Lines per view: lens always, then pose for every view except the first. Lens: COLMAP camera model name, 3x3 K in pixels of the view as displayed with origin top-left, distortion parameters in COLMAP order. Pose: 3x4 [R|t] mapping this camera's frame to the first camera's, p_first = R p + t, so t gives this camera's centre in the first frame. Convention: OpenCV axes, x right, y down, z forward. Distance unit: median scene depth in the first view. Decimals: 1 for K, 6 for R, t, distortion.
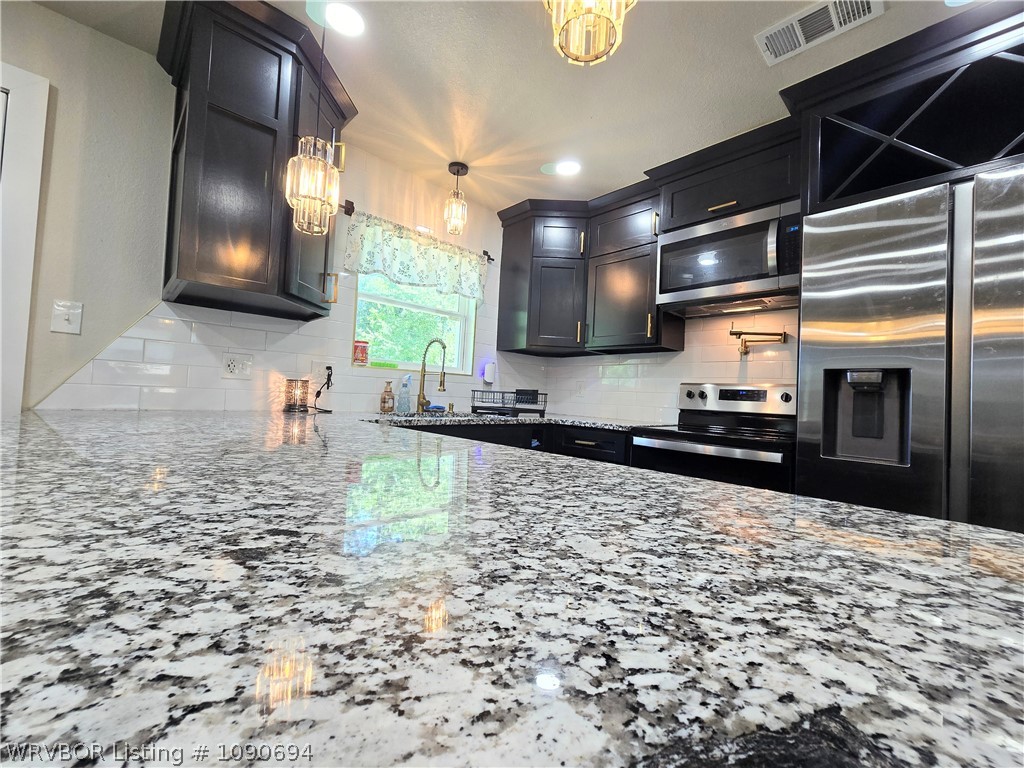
lens RADIAL K [[418.9, 0, 519.4], [0, 418.9, 382.9], [0, 0, 1]] dist [-0.004659, 0.001270]
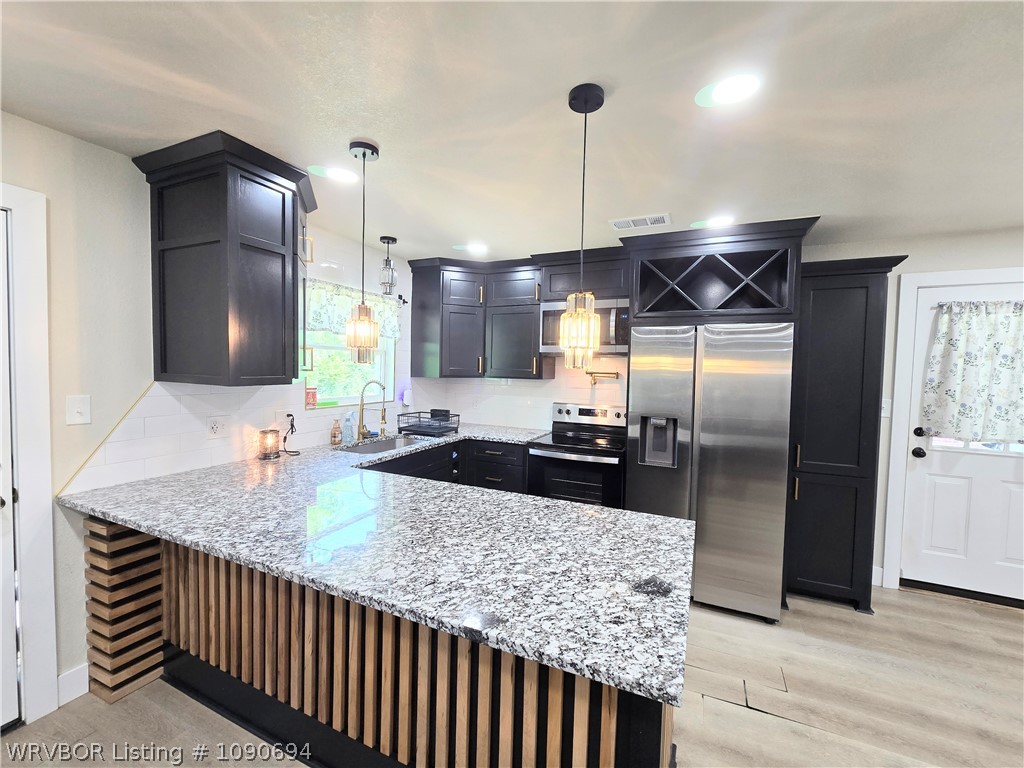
lens RADIAL K [[418.9, 0, 519.4], [0, 418.9, 382.9], [0, 0, 1]] dist [-0.004659, 0.001270]
pose [[0.931989, -0.040876, 0.360174, -0.252897], [0.010788, 0.996309, 0.085154, -0.204837], [-0.362325, -0.075477, 0.928991, -0.300530]]
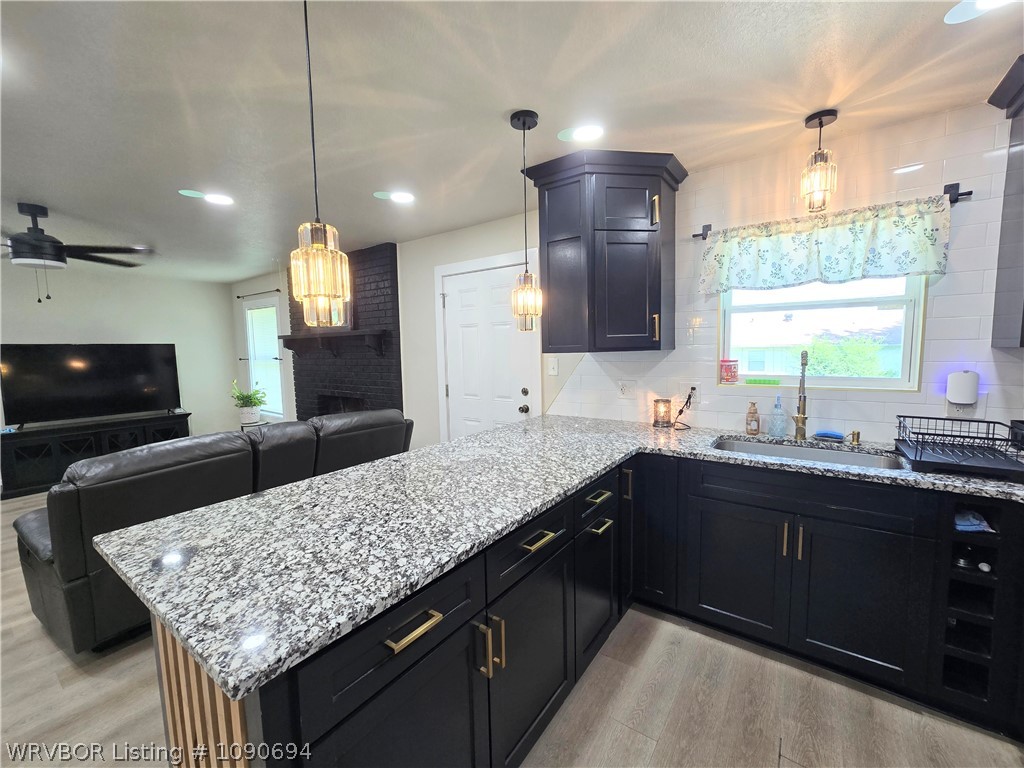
lens RADIAL K [[418.9, 0, 519.4], [0, 418.9, 382.9], [0, 0, 1]] dist [-0.004659, 0.001270]
pose [[0.176278, 0.034915, -0.983721, 0.511075], [0.060917, 0.997068, 0.046304, -0.120538], [0.982454, -0.068088, 0.173634, 0.334472]]
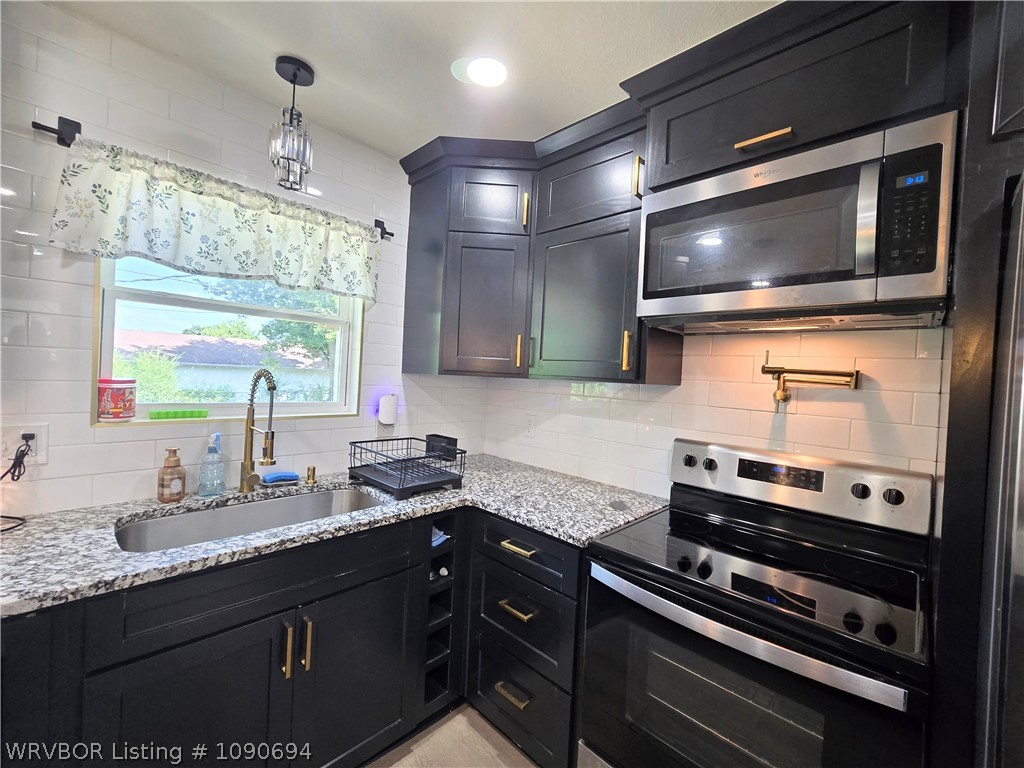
lens RADIAL K [[422.8, 0, 523.6], [0, 422.8, 380.1], [0, 0, 1]] dist [-0.003183, -0.000417]
pose [[0.999260, 0.001621, 0.038437, 0.145847], [-0.003418, 0.998902, 0.046719, -0.125739], [-0.038319, -0.046816, 0.998168, 0.412946]]
